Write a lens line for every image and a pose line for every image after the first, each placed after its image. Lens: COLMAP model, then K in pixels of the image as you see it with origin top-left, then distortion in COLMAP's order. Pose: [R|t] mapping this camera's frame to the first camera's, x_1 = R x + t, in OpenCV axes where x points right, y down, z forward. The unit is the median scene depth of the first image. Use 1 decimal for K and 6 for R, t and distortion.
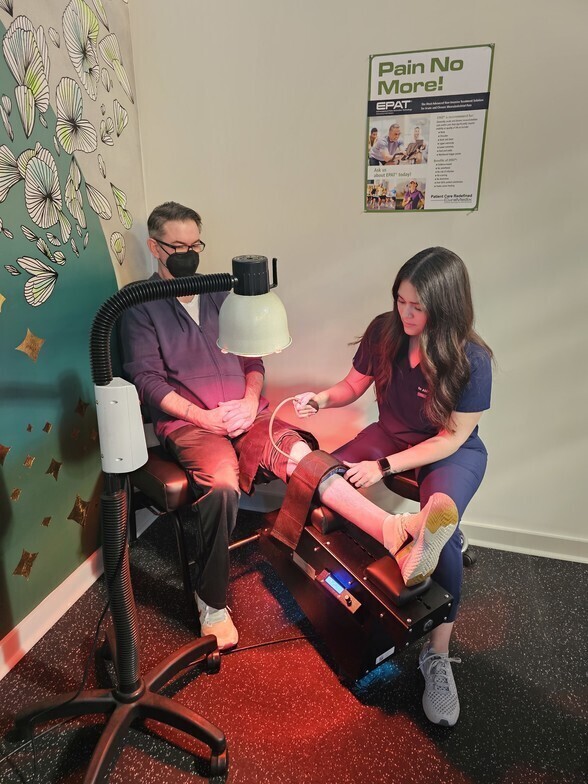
lens RADIAL K [[528.3, 0, 294.4], [0, 528.3, 398.4], [0, 0, 1]] dist [0.025805, -0.022438]
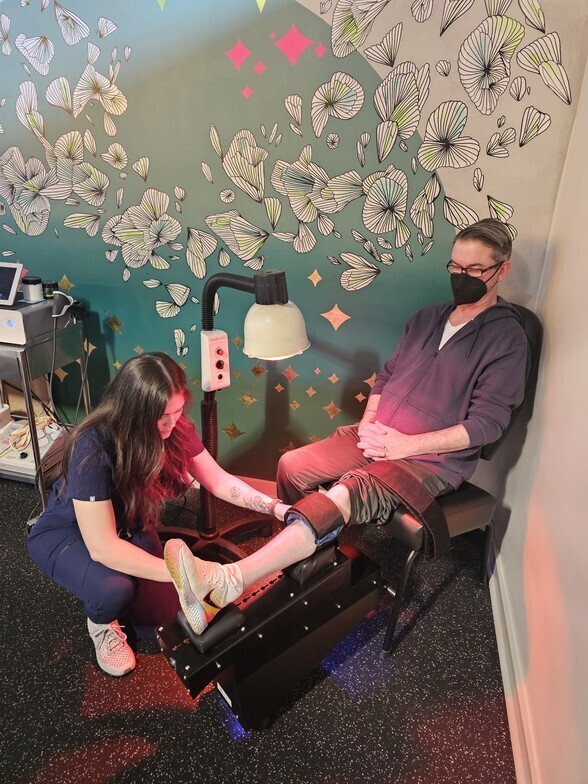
lens RADIAL K [[528.3, 0, 292.1], [0, 528.3, 392.1], [0, 0, 1]] dist [0.025805, -0.022438]
pose [[0.017862, 0.369980, -0.928868, 0.833710], [-0.359374, 0.869307, 0.339345, -0.351920], [0.933023, 0.327749, 0.148488, 0.761884]]
